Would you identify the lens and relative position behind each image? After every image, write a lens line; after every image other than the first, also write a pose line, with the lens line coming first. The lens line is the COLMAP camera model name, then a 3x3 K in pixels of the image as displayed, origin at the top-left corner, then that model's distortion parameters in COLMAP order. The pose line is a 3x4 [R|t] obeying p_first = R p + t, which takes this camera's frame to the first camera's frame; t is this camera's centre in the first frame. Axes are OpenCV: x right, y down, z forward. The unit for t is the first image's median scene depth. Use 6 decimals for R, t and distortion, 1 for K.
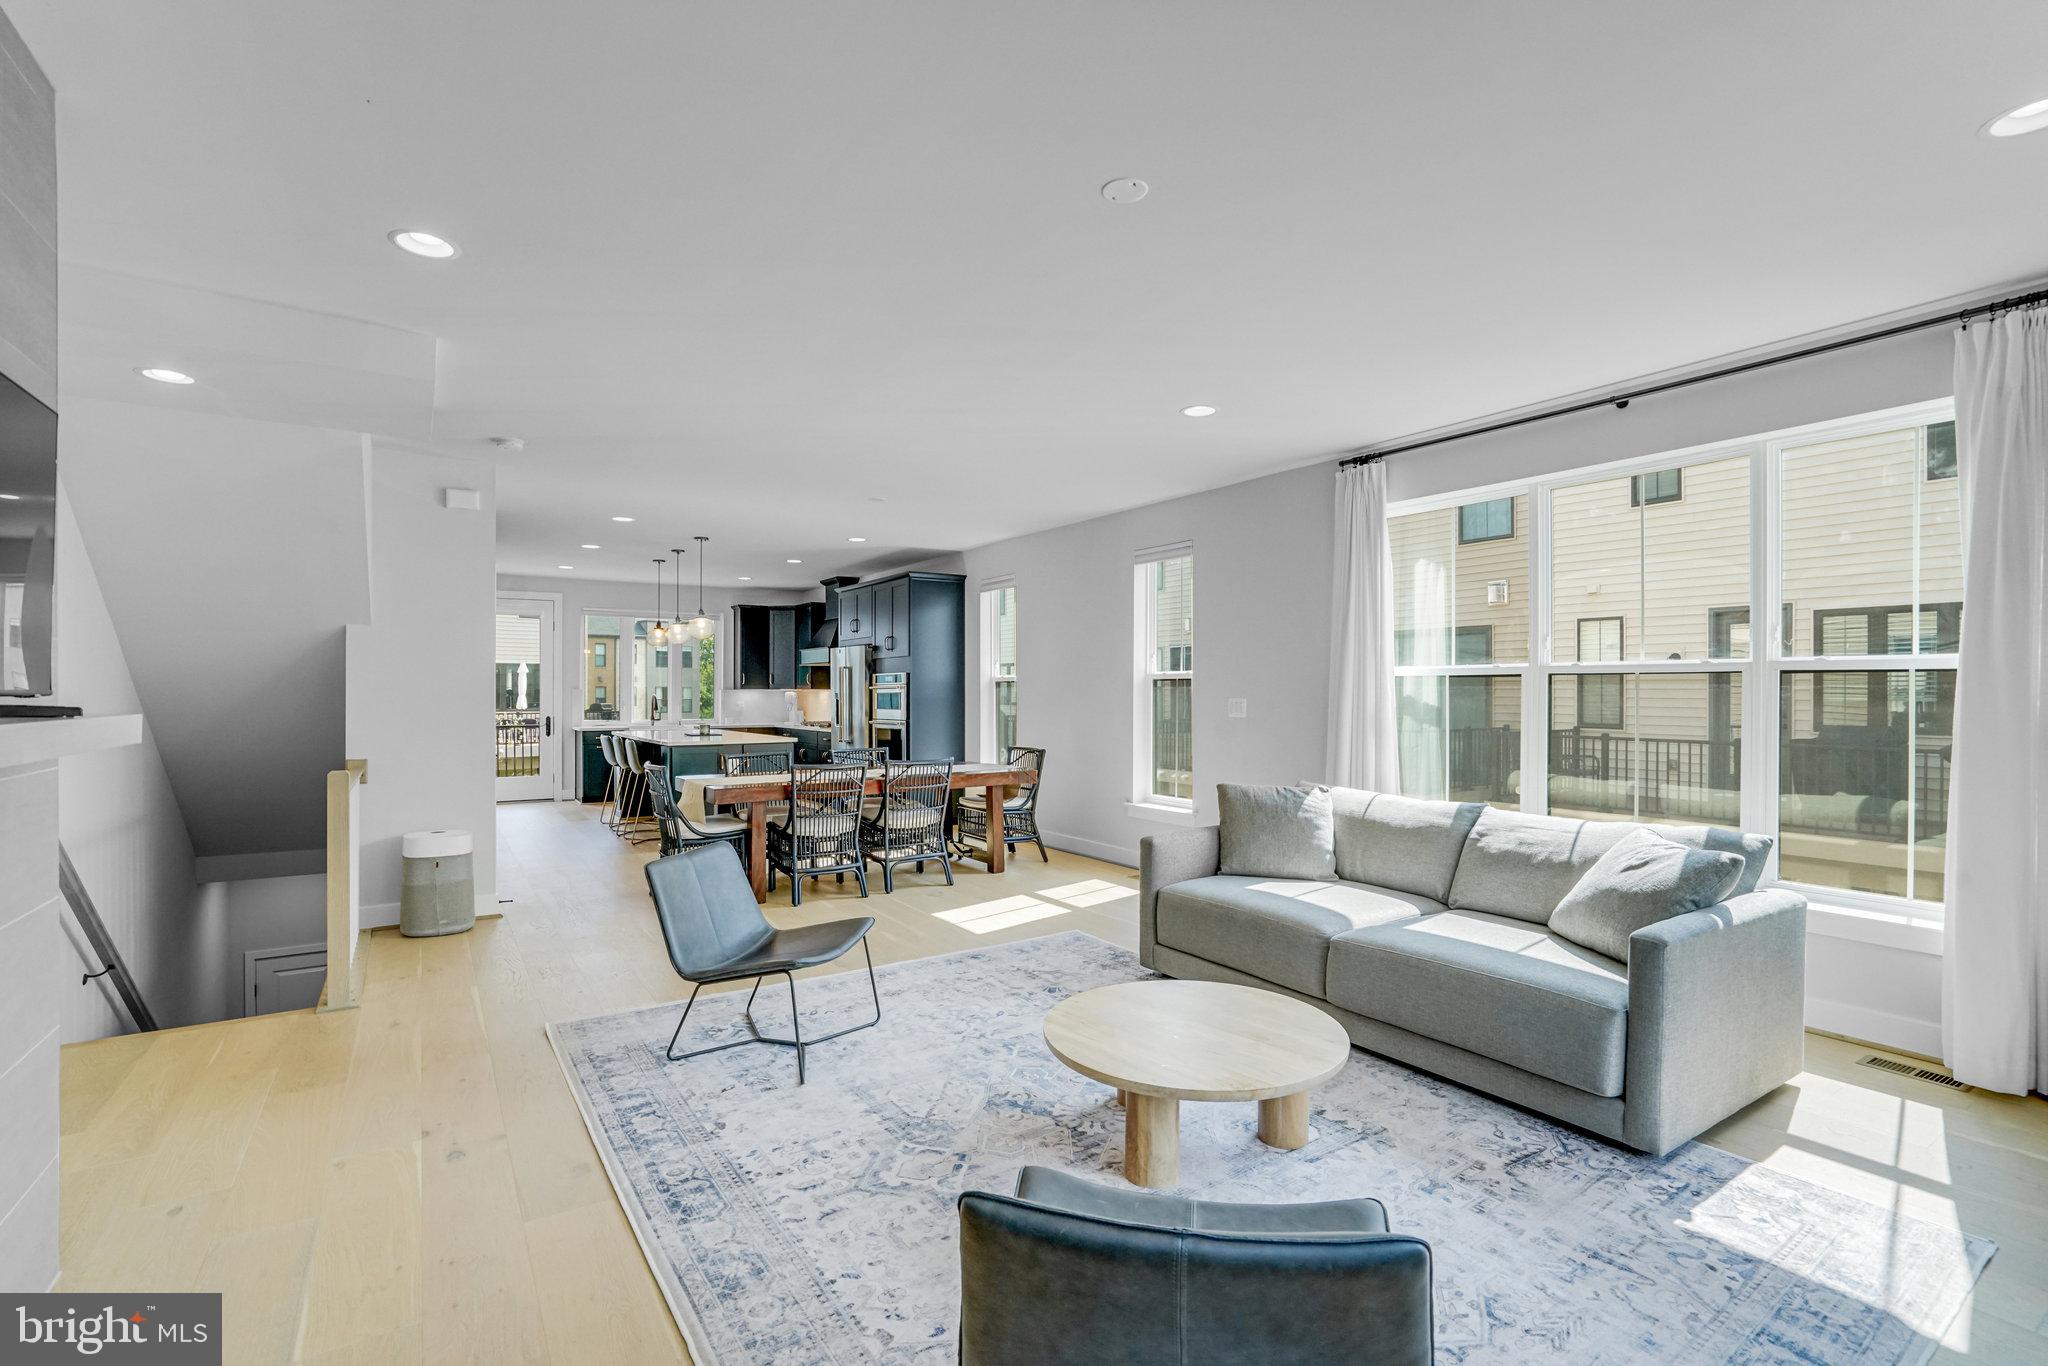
lens RADIAL K [[931.1, 0, 1016.1], [0, 931.1, 699.0], [0, 0, 1]] dist [-0.041026, 0.011288]
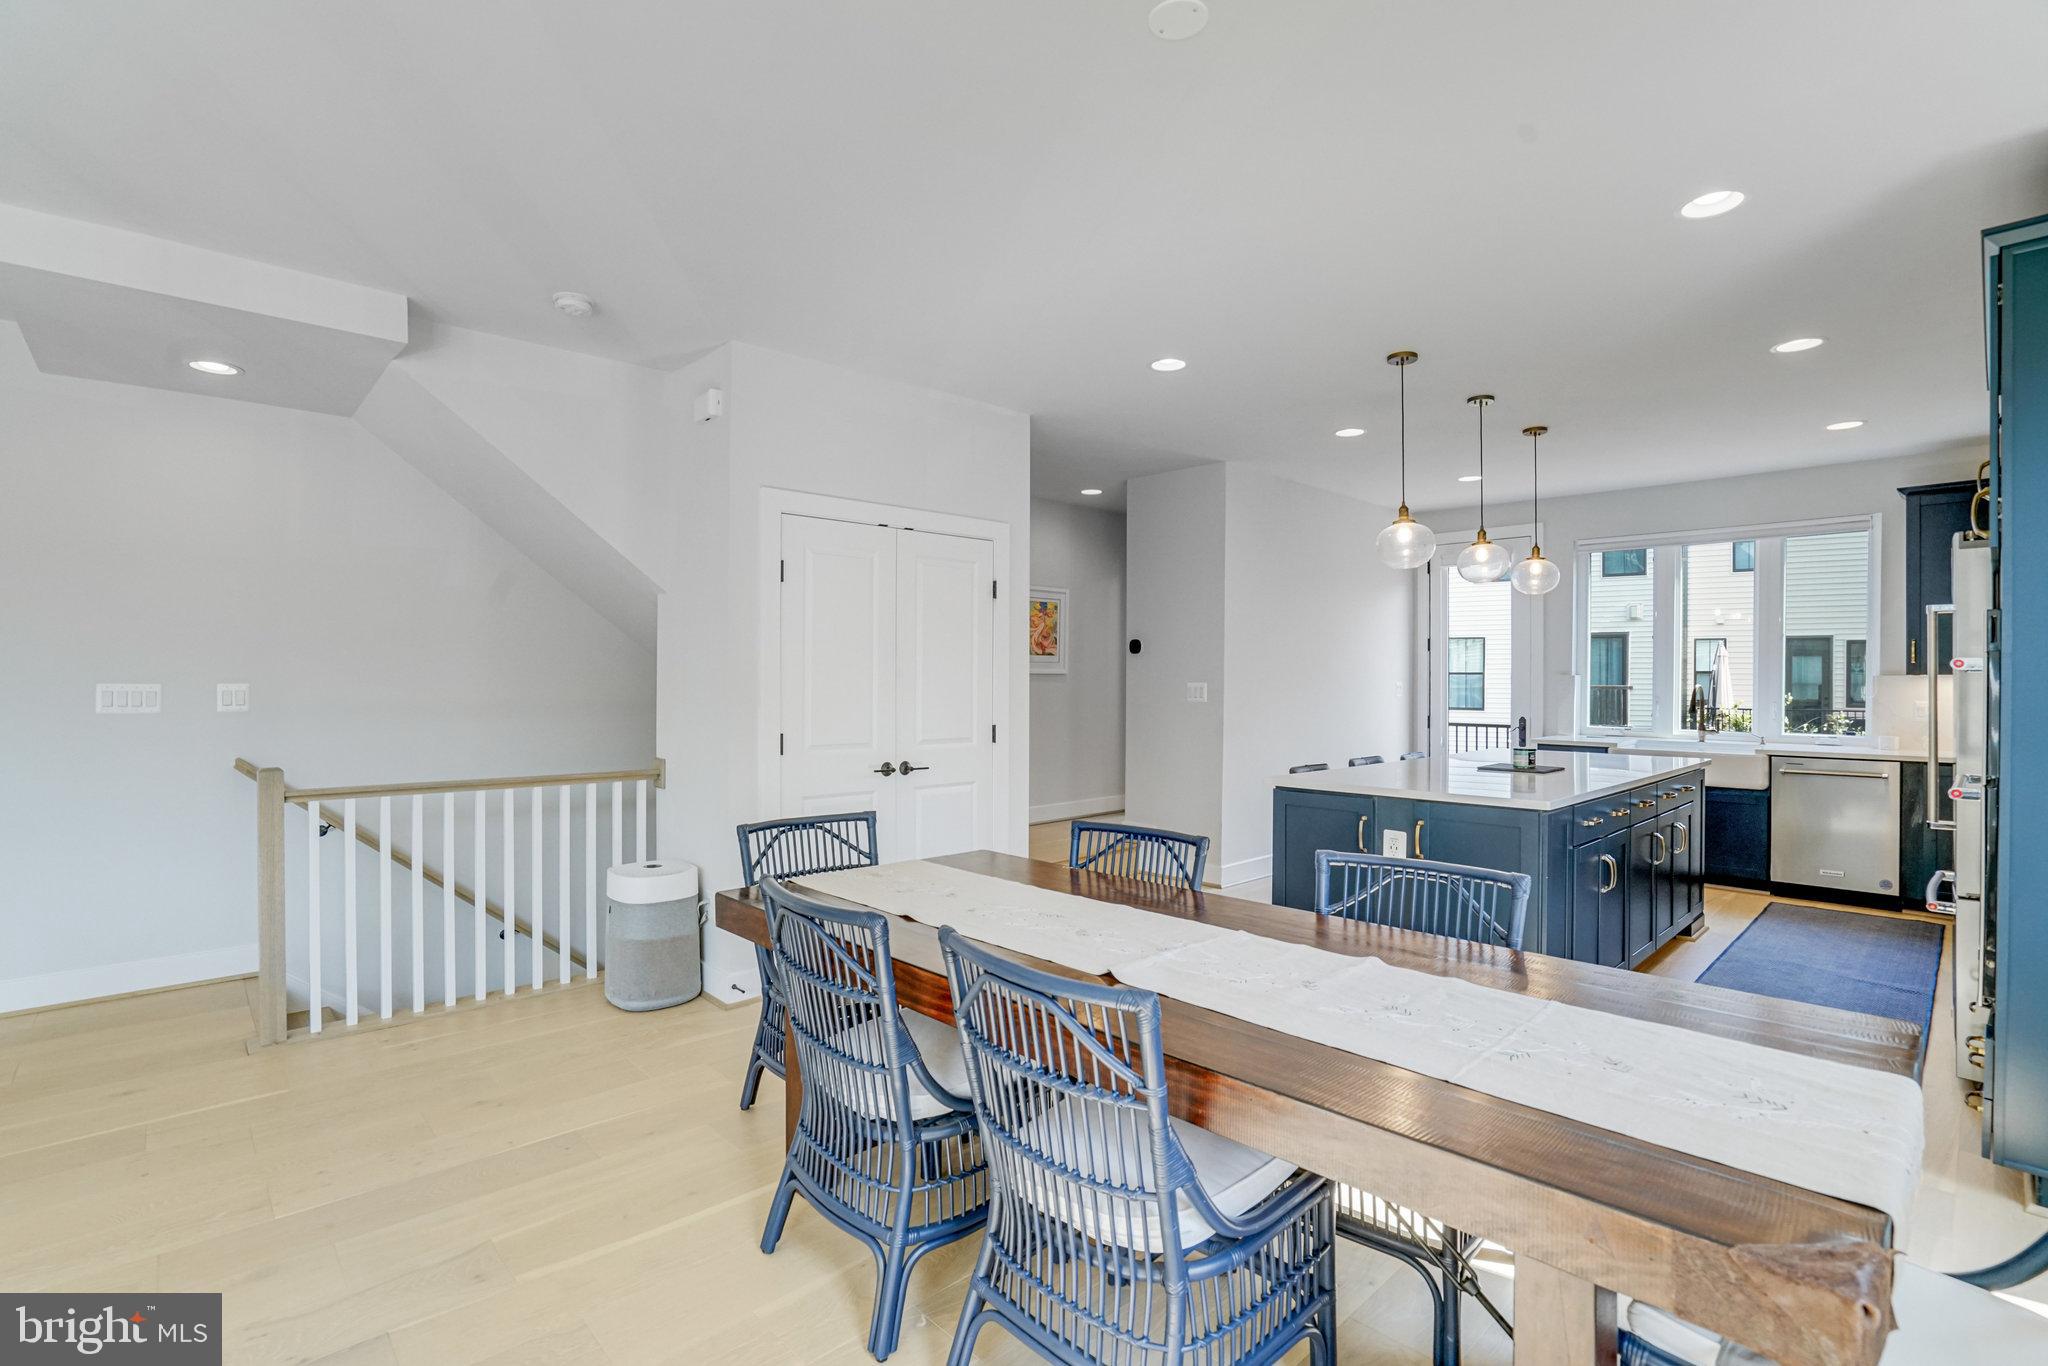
lens RADIAL K [[953.3, 0, 1021.6], [0, 953.3, 687.3], [0, 0, 1]] dist [-0.042634, 0.010604]
pose [[0.183381, 0.009997, -0.982991, 0.199597], [-0.009953, 0.999916, 0.008312, -0.009678], [0.982992, 0.008260, 0.183465, 1.406686]]
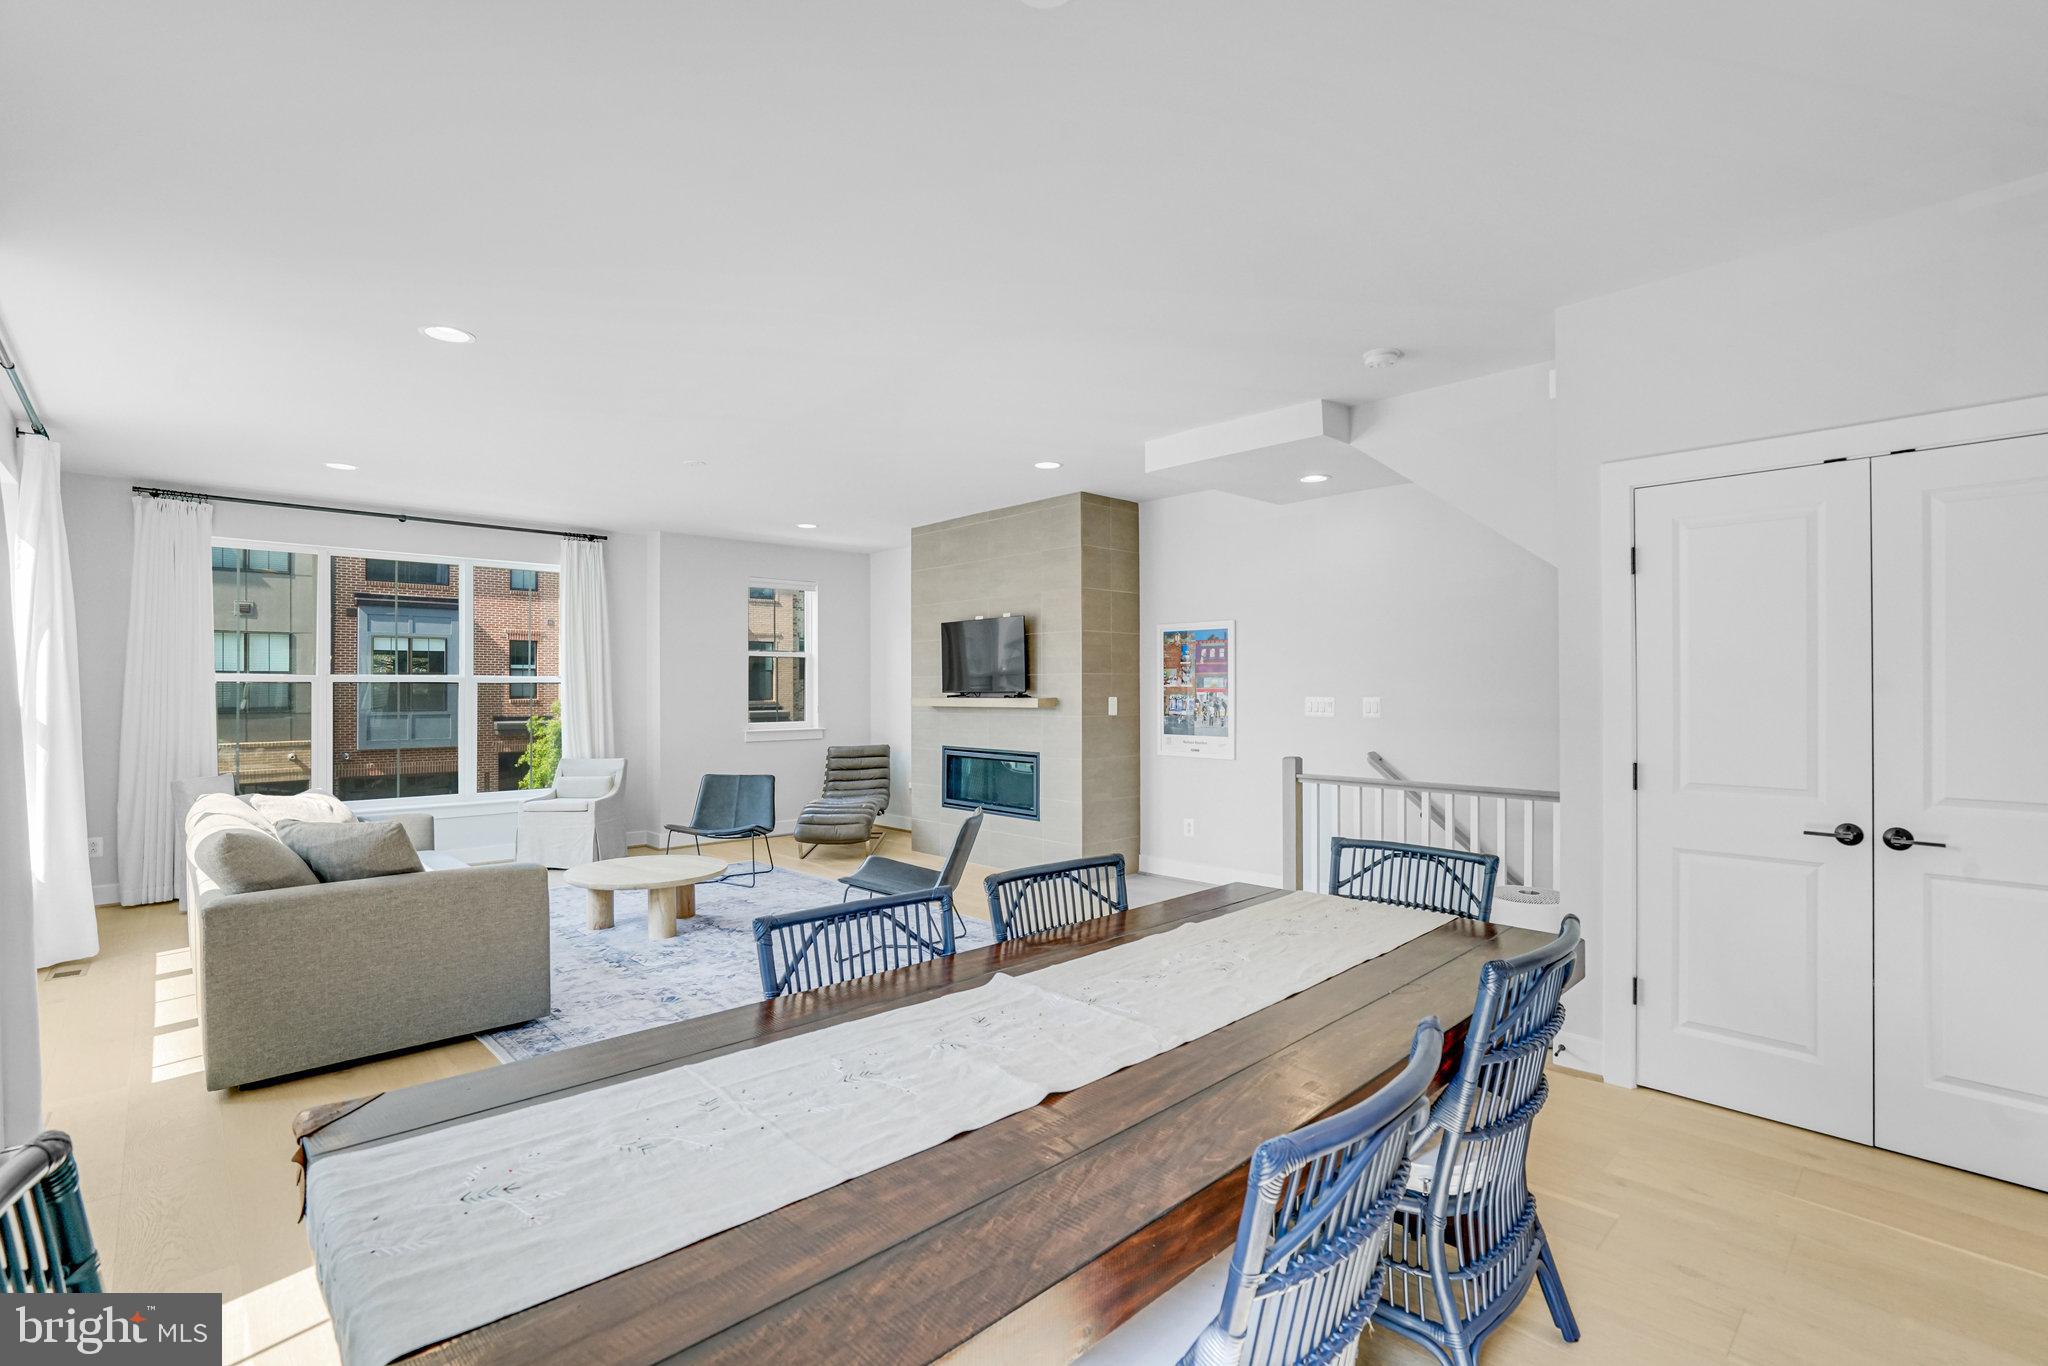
lens RADIAL K [[931.1, 0, 1017.0], [0, 931.1, 698.8], [0, 0, 1]] dist [-0.041026, 0.011288]
pose [[-0.983736, 0.005515, -0.179538, -0.143477], [0.002470, 0.999849, 0.017179, -0.018294], [0.179605, 0.016456, -0.983601, 1.953597]]
